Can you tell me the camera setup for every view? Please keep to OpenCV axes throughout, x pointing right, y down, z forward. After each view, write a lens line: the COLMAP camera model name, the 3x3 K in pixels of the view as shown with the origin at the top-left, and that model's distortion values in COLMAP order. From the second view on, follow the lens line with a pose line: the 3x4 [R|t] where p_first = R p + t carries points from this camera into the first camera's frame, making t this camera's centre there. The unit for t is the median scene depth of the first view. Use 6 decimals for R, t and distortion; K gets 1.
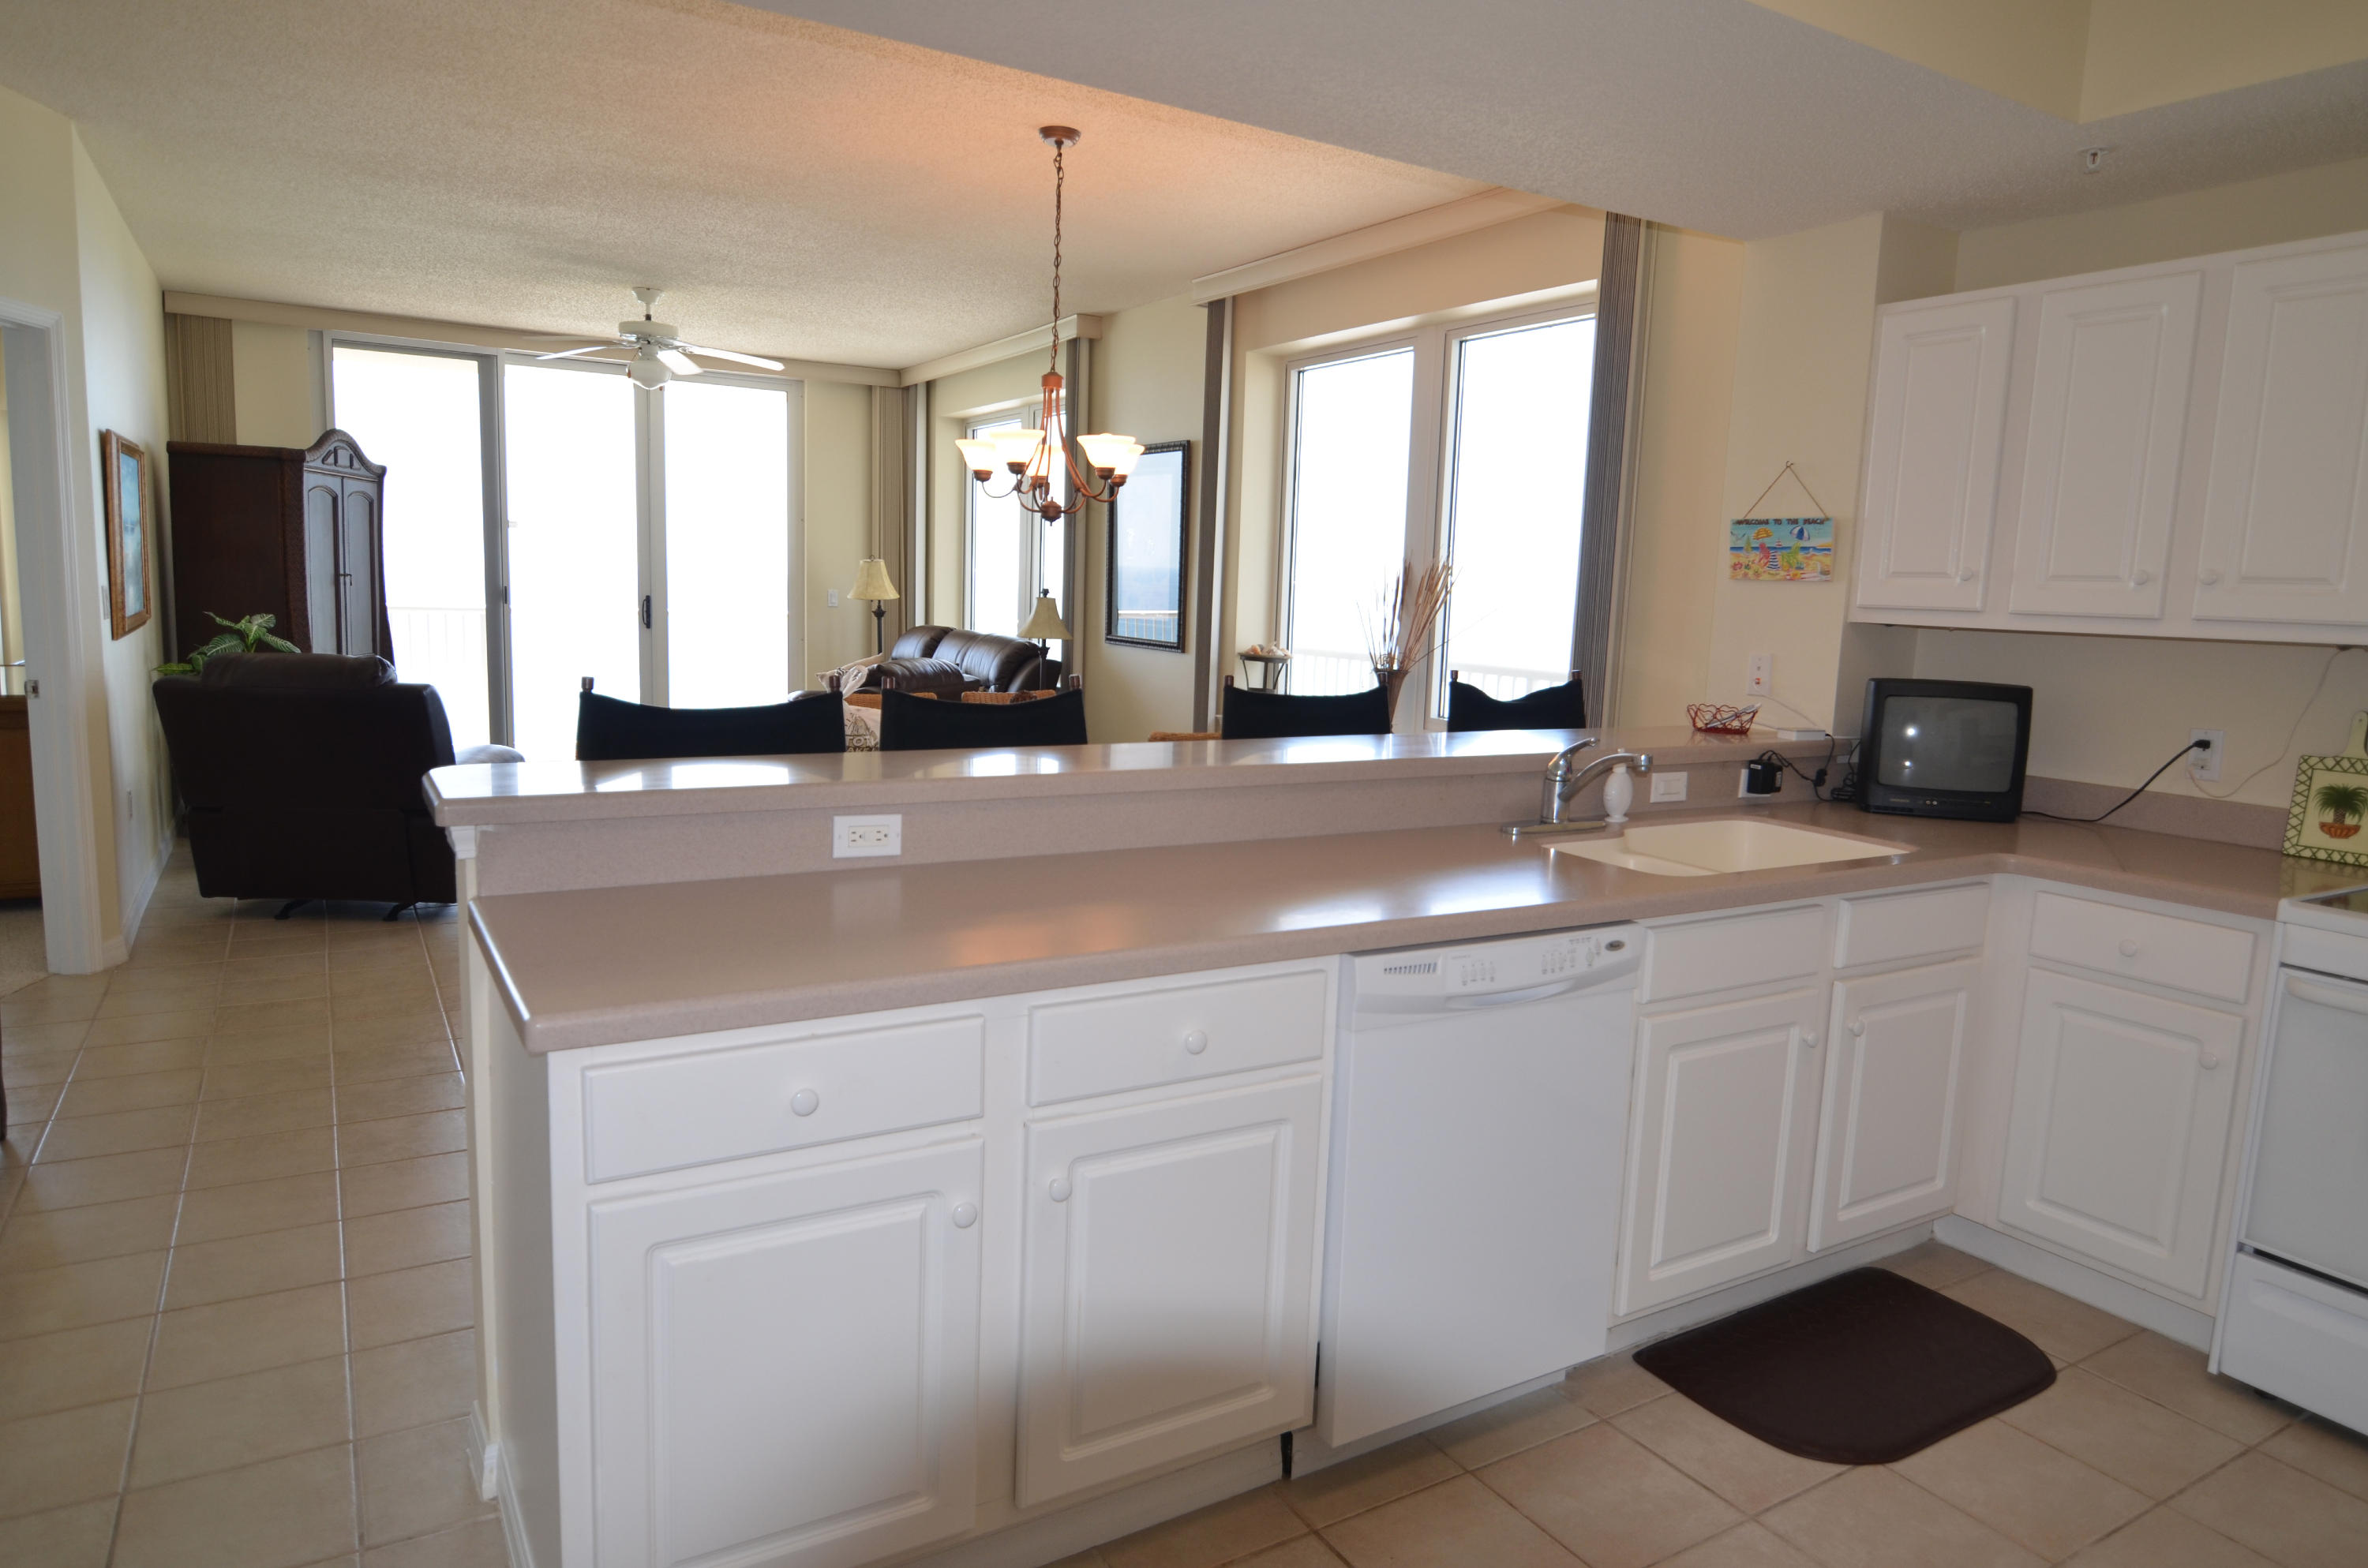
lens RADIAL K [[1457.1, 0, 1203.1], [0, 1457.1, 785.9], [0, 0, 1]] dist [-0.000695, -0.002245]
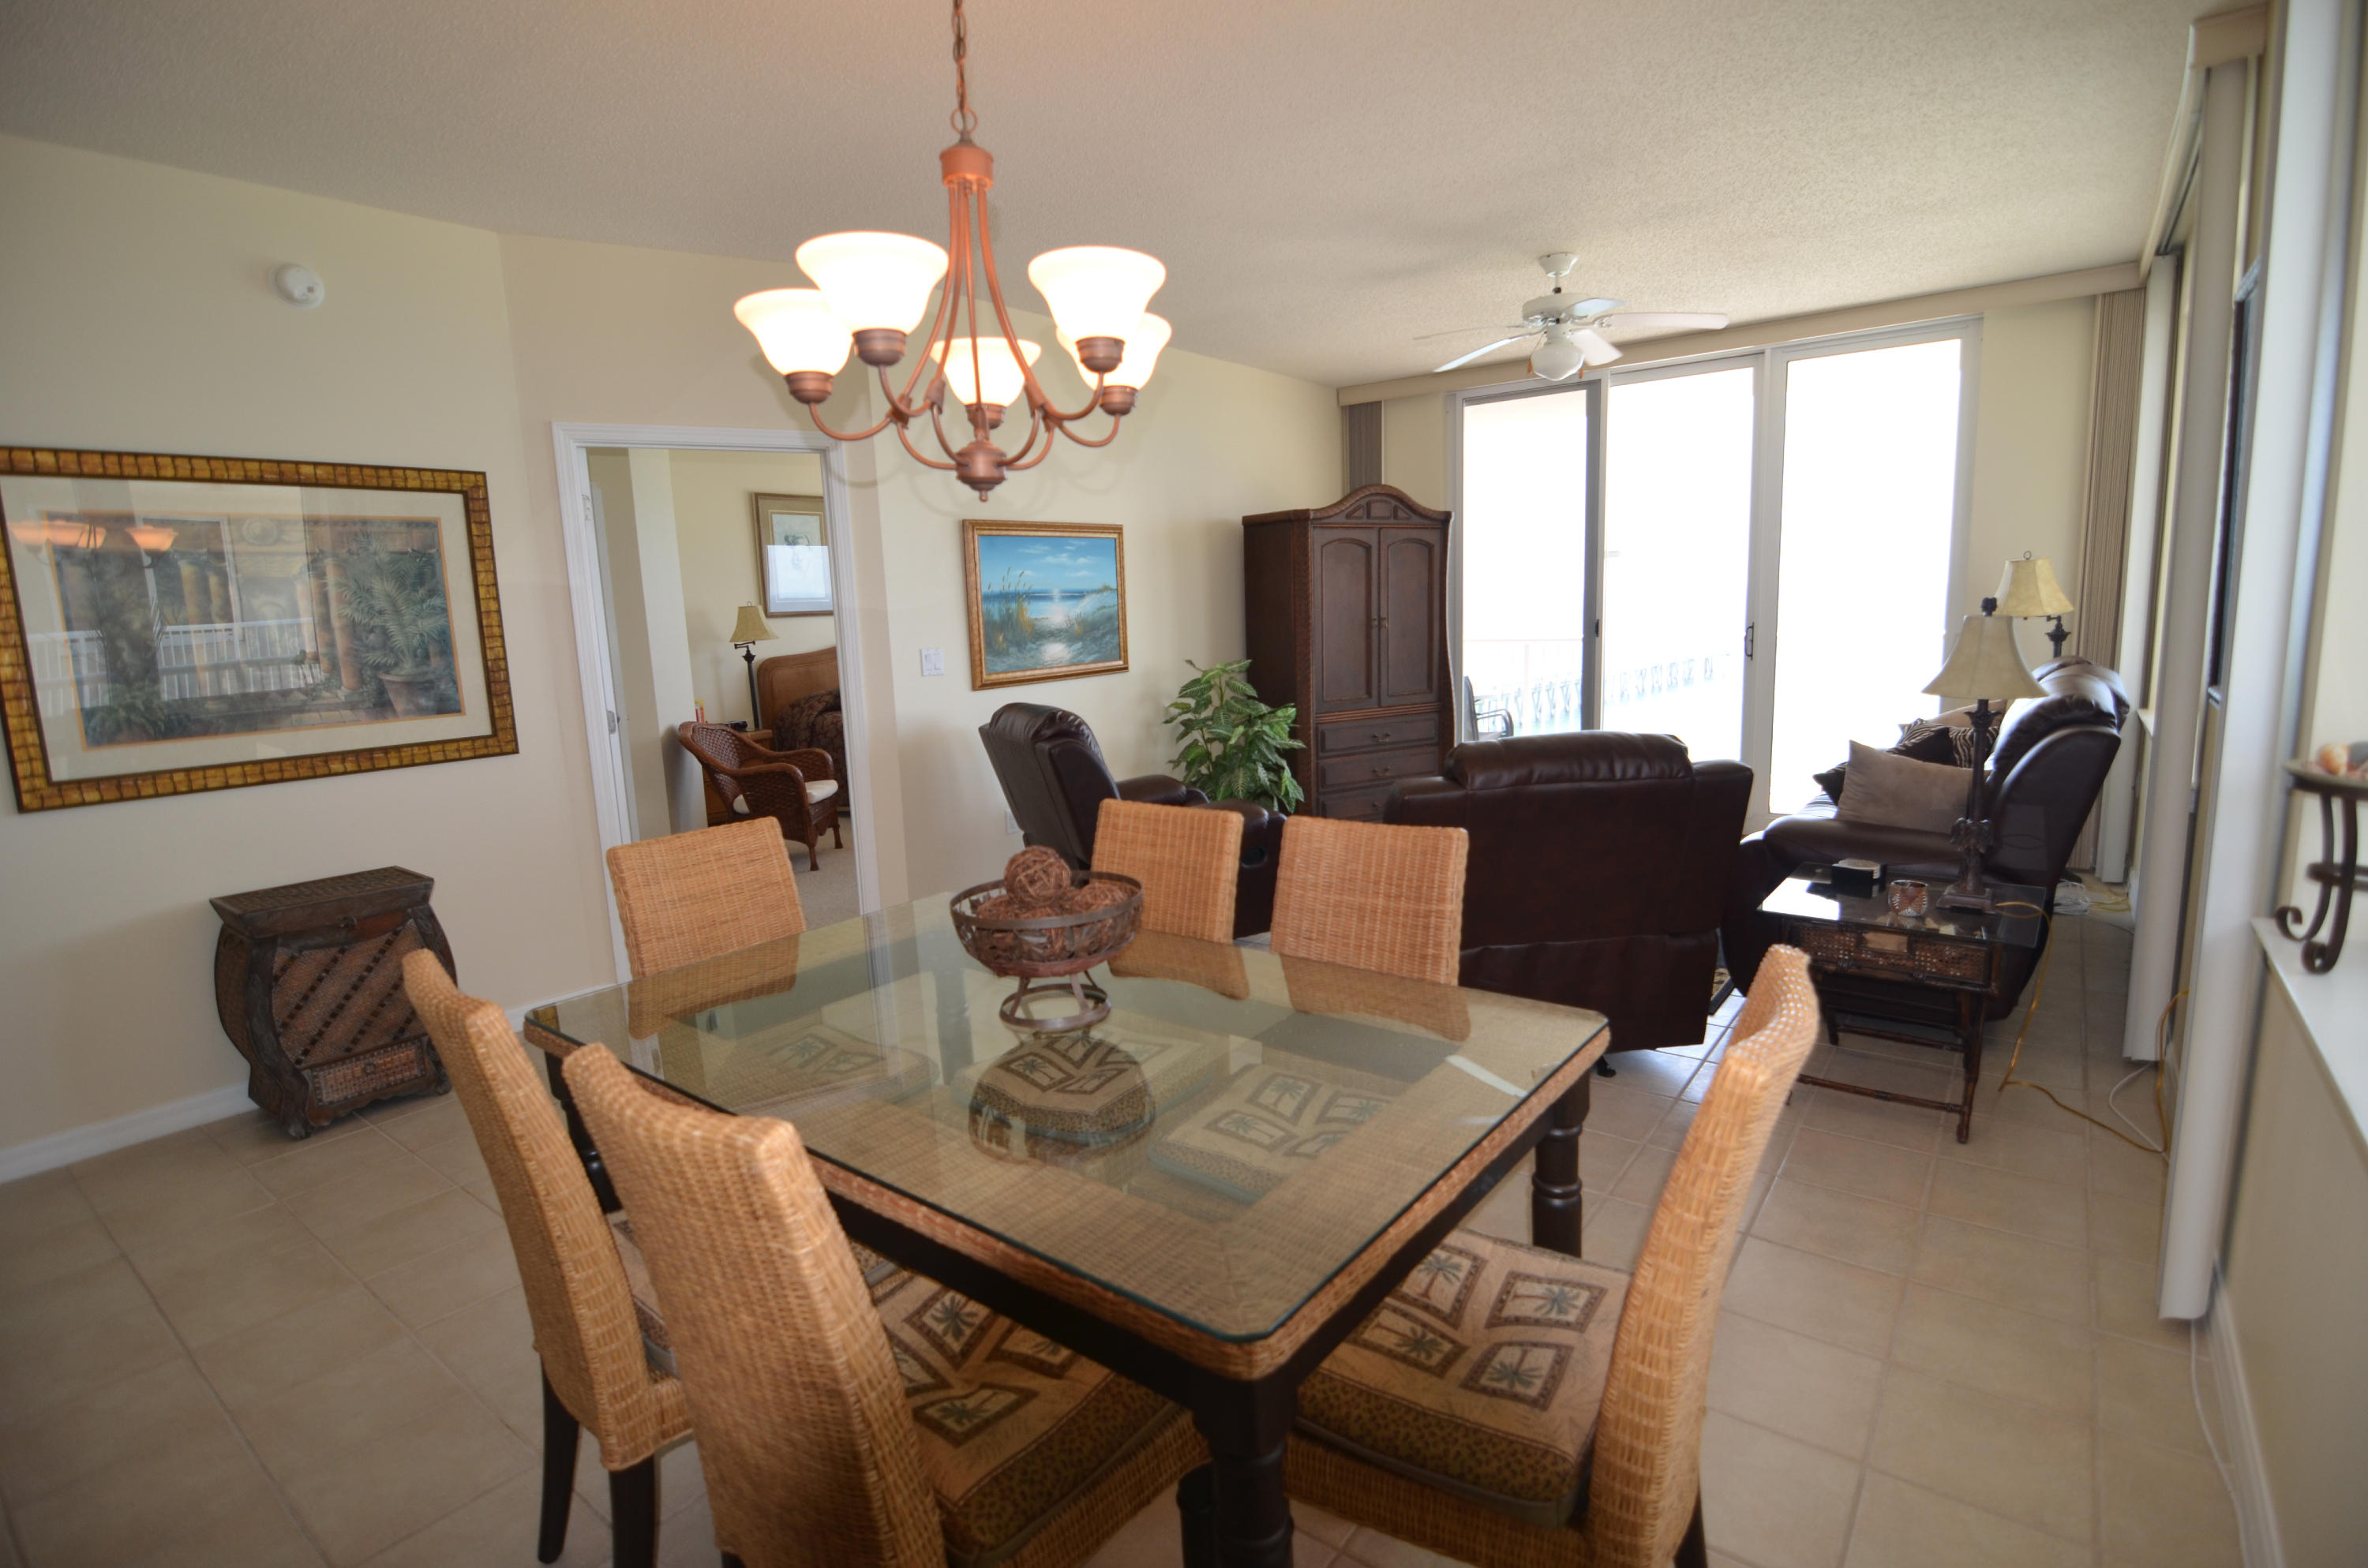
lens RADIAL K [[1136.9, 0, 1209.5], [0, 1136.9, 787.3], [0, 0, 1]] dist [-0.007642, -0.001399]
pose [[0.365086, 0.099339, -0.925659, 0.147136], [-0.080230, 0.993949, 0.075025, -0.068727], [0.927510, 0.046875, 0.370847, 0.536769]]
